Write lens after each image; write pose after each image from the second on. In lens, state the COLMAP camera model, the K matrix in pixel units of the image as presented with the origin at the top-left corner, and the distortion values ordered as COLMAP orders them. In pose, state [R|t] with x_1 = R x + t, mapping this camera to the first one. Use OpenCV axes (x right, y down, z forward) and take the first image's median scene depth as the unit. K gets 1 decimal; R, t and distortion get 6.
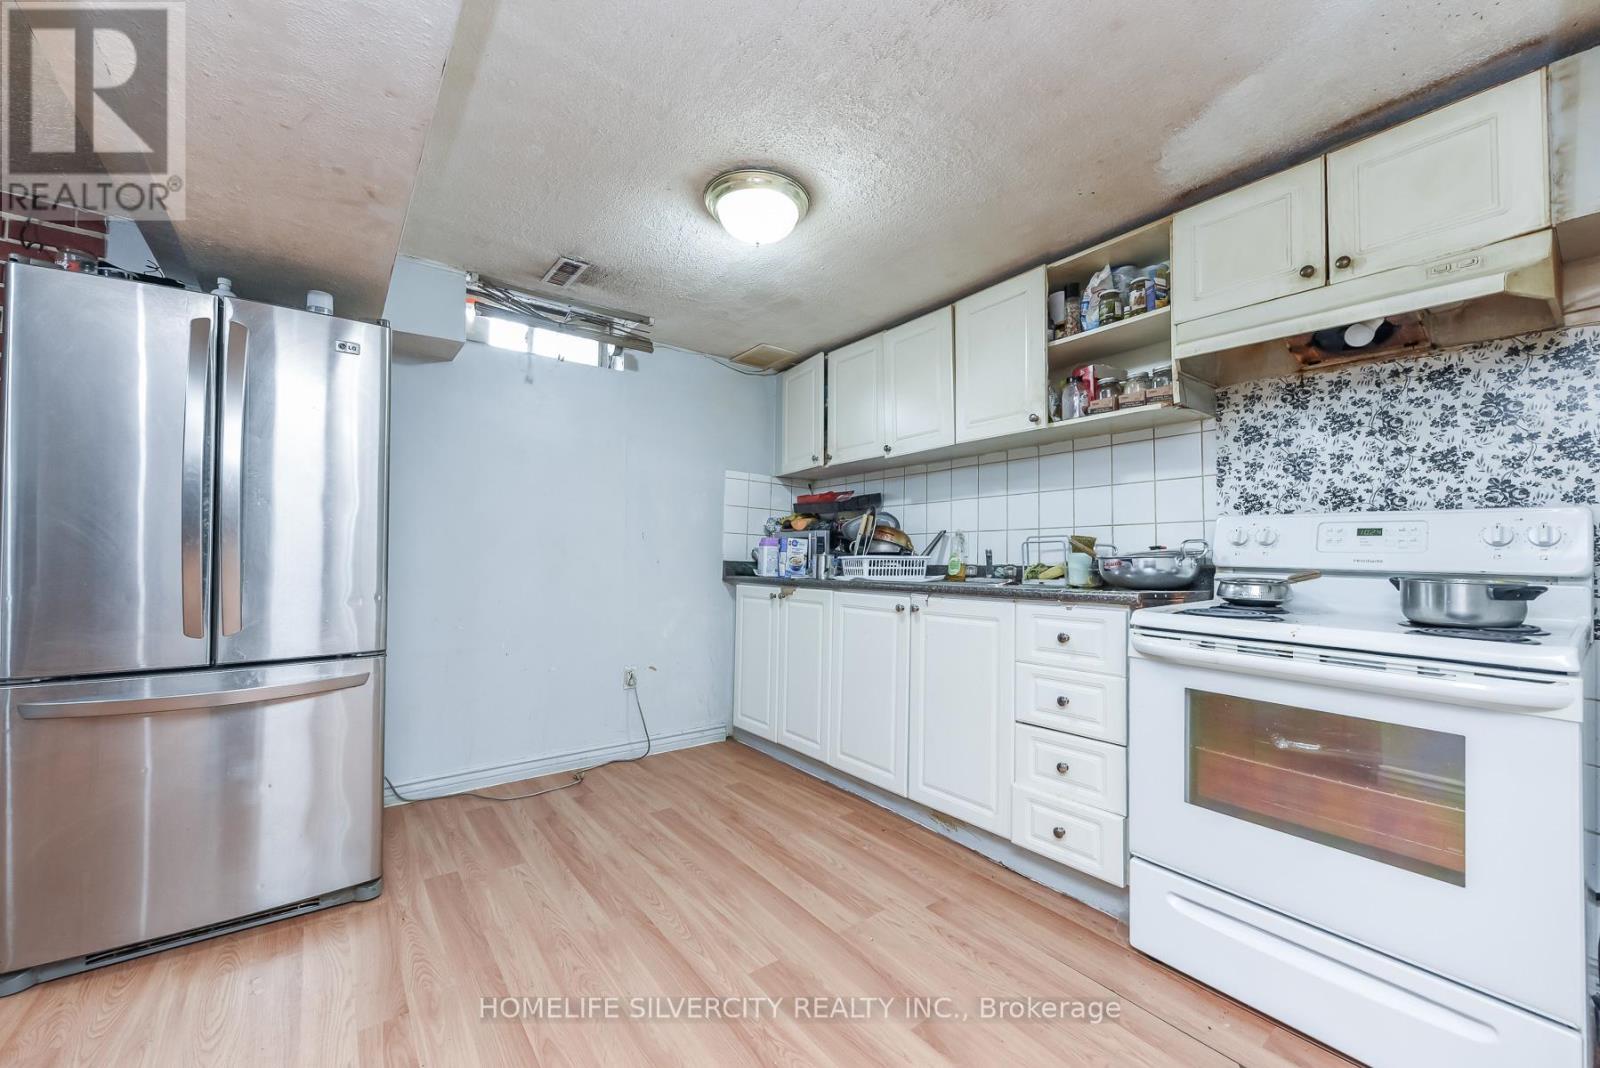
lens RADIAL K [[619.6, 0, 806.8], [0, 619.6, 540.6], [0, 0, 1]] dist [-0.003260, -0.001972]
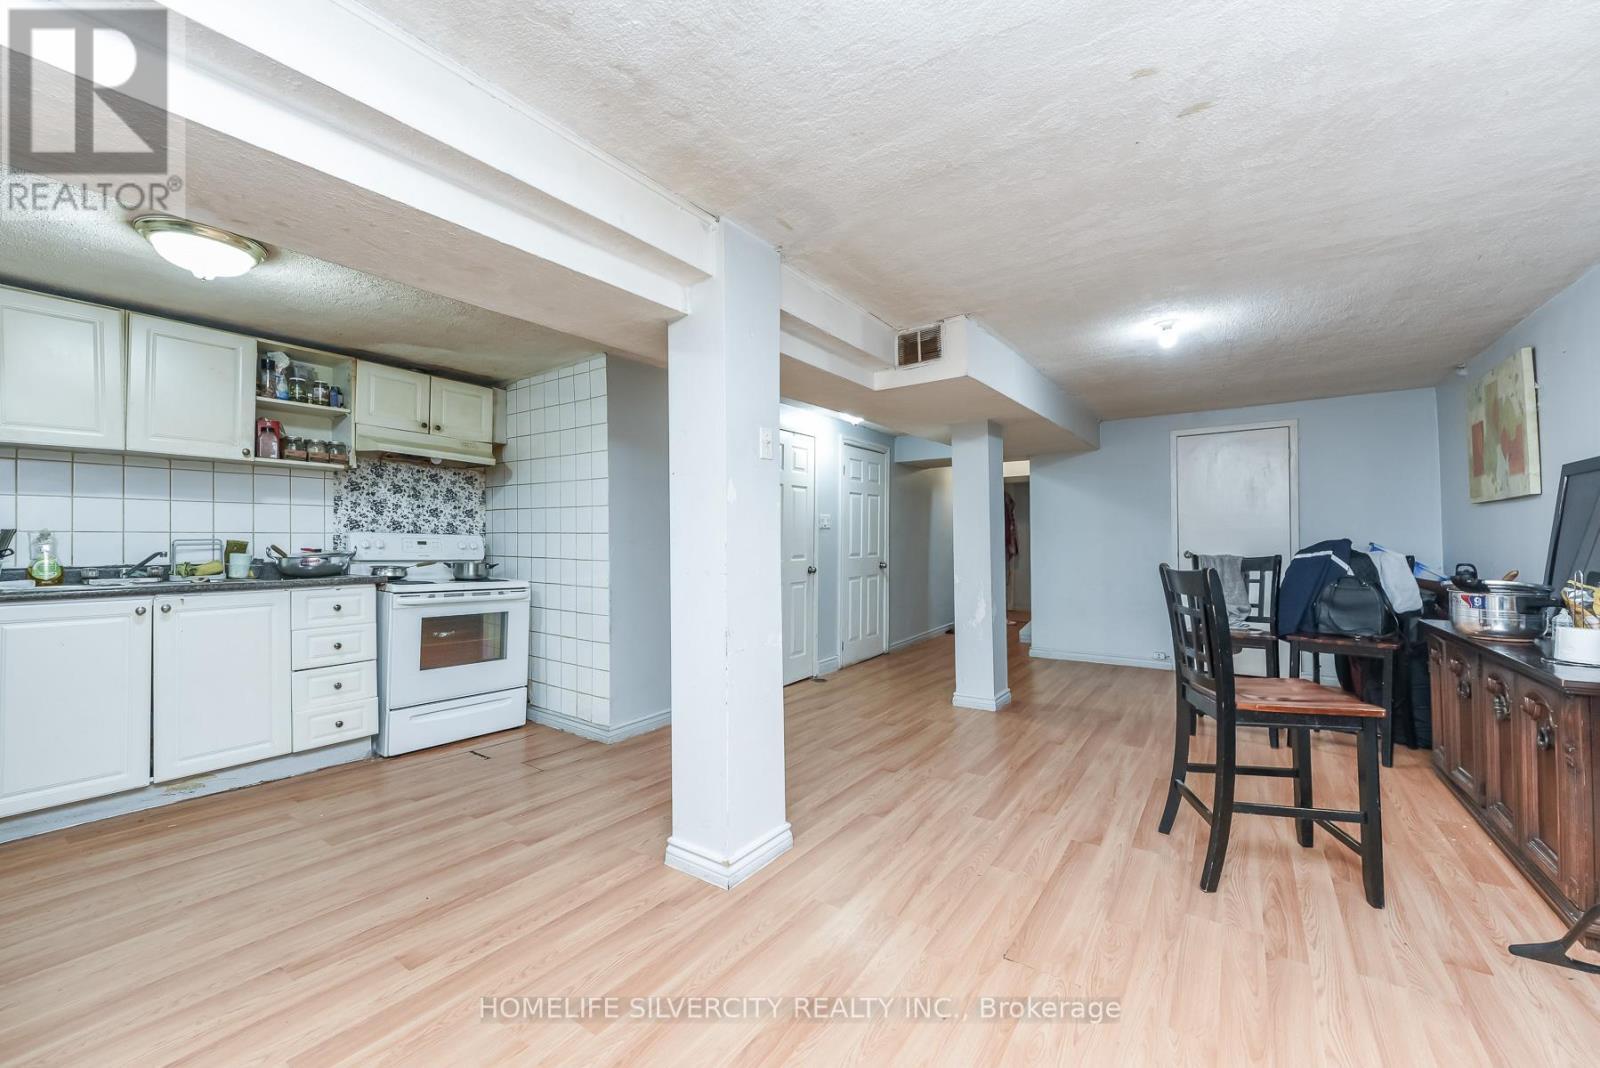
lens RADIAL K [[619.6, 0, 795.6], [0, 619.6, 534.9], [0, 0, 1]] dist [-0.003260, -0.001972]
pose [[-0.285544, 0.003209, 0.958360, -1.499525], [-0.033550, 0.999348, -0.013342, -0.054104], [-0.957778, -0.035963, -0.285250, 0.308470]]
